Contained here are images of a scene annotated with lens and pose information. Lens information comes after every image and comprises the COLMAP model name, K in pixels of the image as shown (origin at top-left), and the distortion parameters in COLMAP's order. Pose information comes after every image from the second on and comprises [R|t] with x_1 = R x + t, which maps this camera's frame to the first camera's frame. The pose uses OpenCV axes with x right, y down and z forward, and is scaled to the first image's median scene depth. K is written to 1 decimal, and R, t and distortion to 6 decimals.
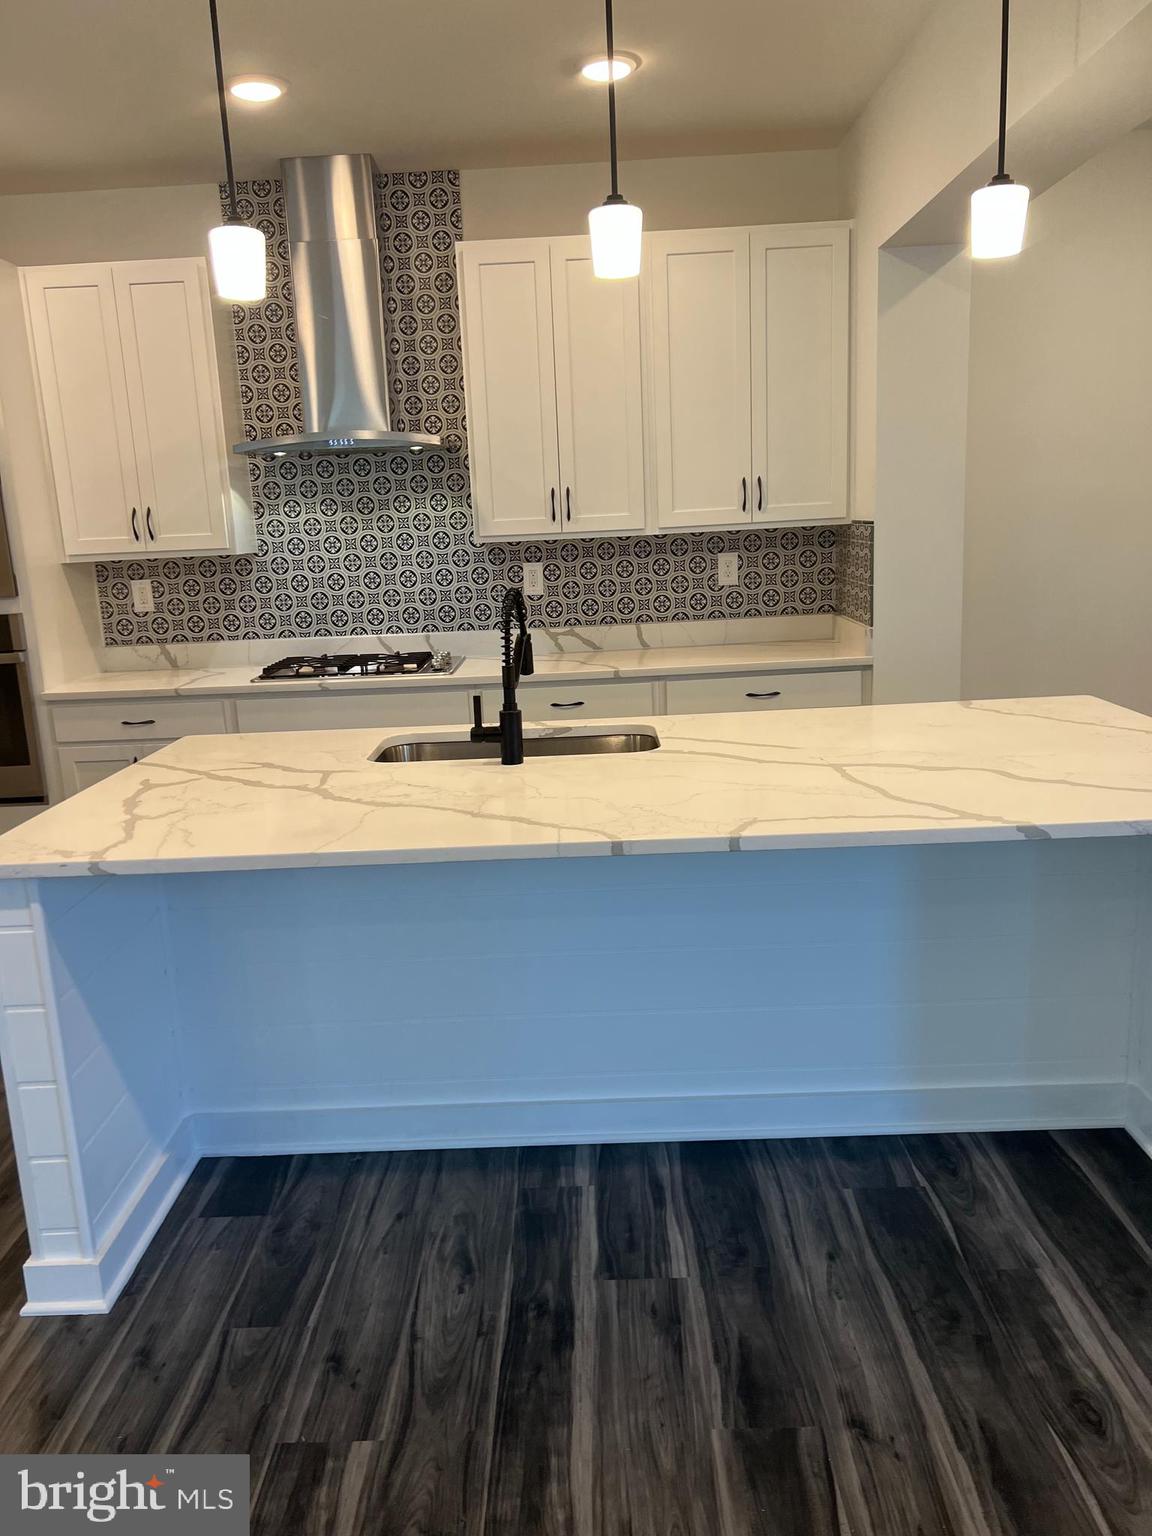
lens RADIAL K [[1163.3, 0, 553.5], [0, 1163.3, 770.0], [0, 0, 1]] dist [0.042974, -0.068387]
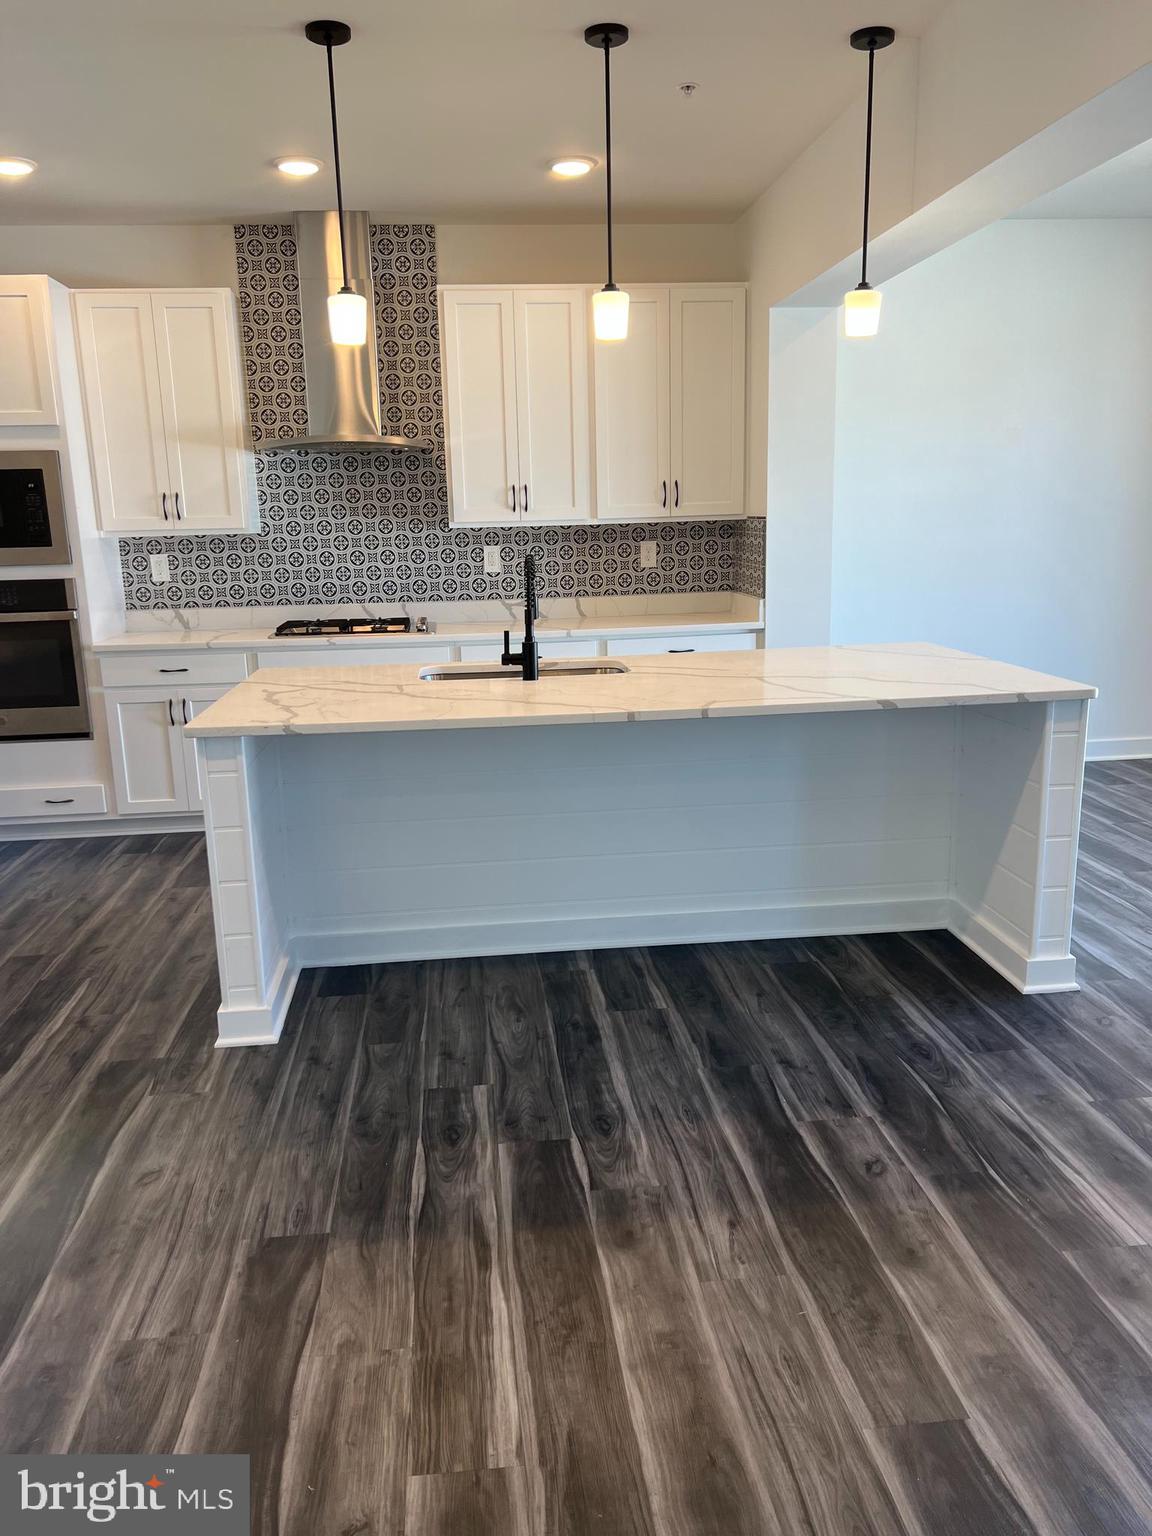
lens RADIAL K [[1163.3, 0, 553.5], [0, 1163.3, 770.0], [0, 0, 1]] dist [0.042974, -0.068387]
pose [[0.993323, -0.003327, 0.115314, -0.108696], [0.003426, 0.999994, -0.000664, 0.066842], [-0.115311, 0.001054, 0.993329, -0.254896]]
